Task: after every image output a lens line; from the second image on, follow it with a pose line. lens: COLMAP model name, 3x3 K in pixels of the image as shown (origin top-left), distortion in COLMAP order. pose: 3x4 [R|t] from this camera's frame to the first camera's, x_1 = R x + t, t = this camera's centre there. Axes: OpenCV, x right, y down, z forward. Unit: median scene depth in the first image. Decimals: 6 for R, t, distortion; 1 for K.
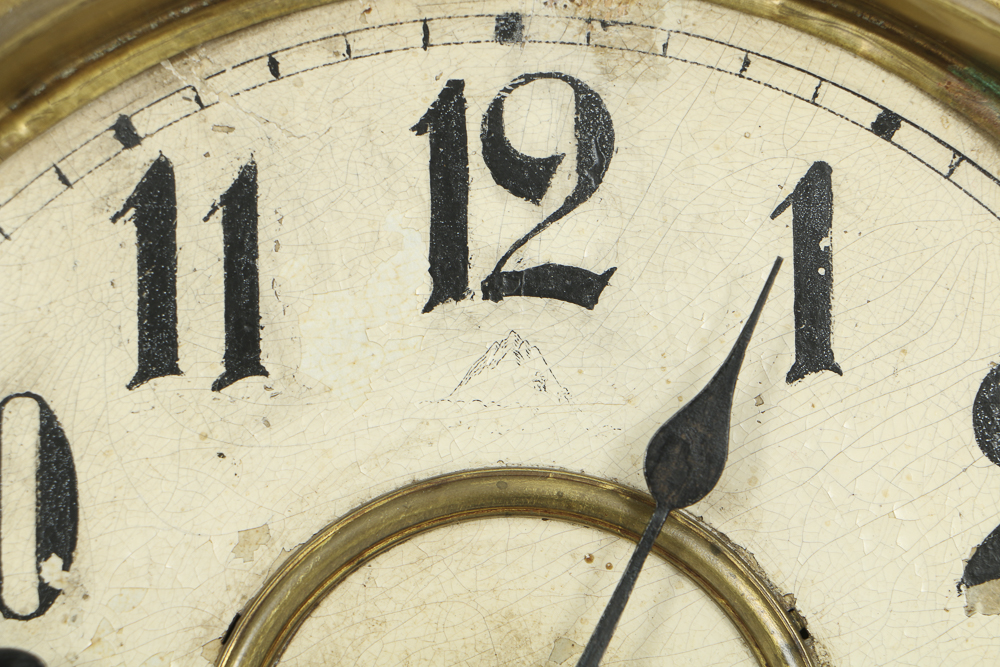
lens RADIAL K [[6062.7, 0, 501.4], [0, 6062.7, 330.8], [0, 0, 1]] dist [0.940034, 0.000000]
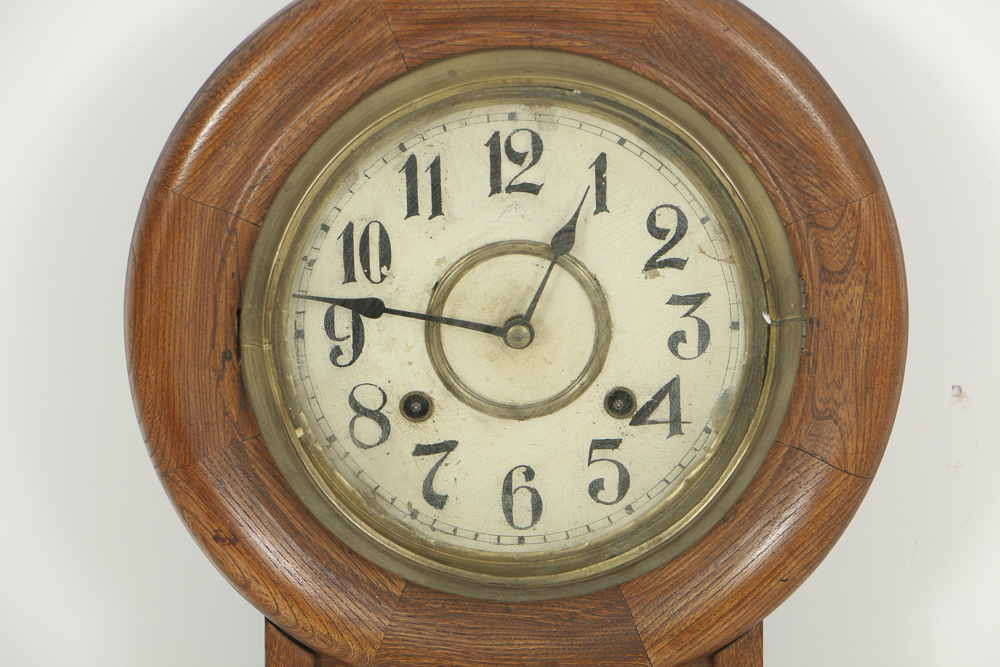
lens RADIAL K [[6062.7, 0, 502.6], [0, 6062.7, 334.3], [0, 0, 1]] dist [0.940034, 0.000000]
pose [[0.998999, -0.001542, -0.044700, 0.150188], [0.014025, 0.959795, 0.280350, -0.900287], [0.042470, -0.280696, 0.958857, -2.349500]]
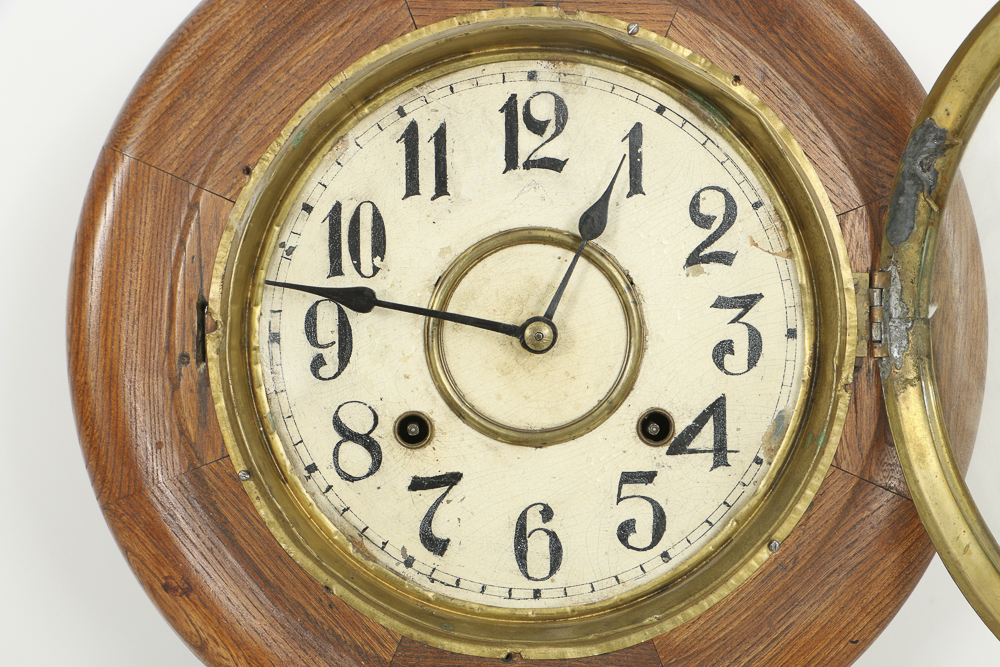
lens RADIAL K [[1508.8, 0, 498.0], [0, 1508.8, 334.0], [0, 0, 1]] dist [-0.011660, 0.000000]
pose [[0.999994, 0.000026, -0.003595, -0.012561], [0.000239, 0.997288, 0.073599, 0.020466], [0.003588, -0.073599, 0.997281, 0.268928]]
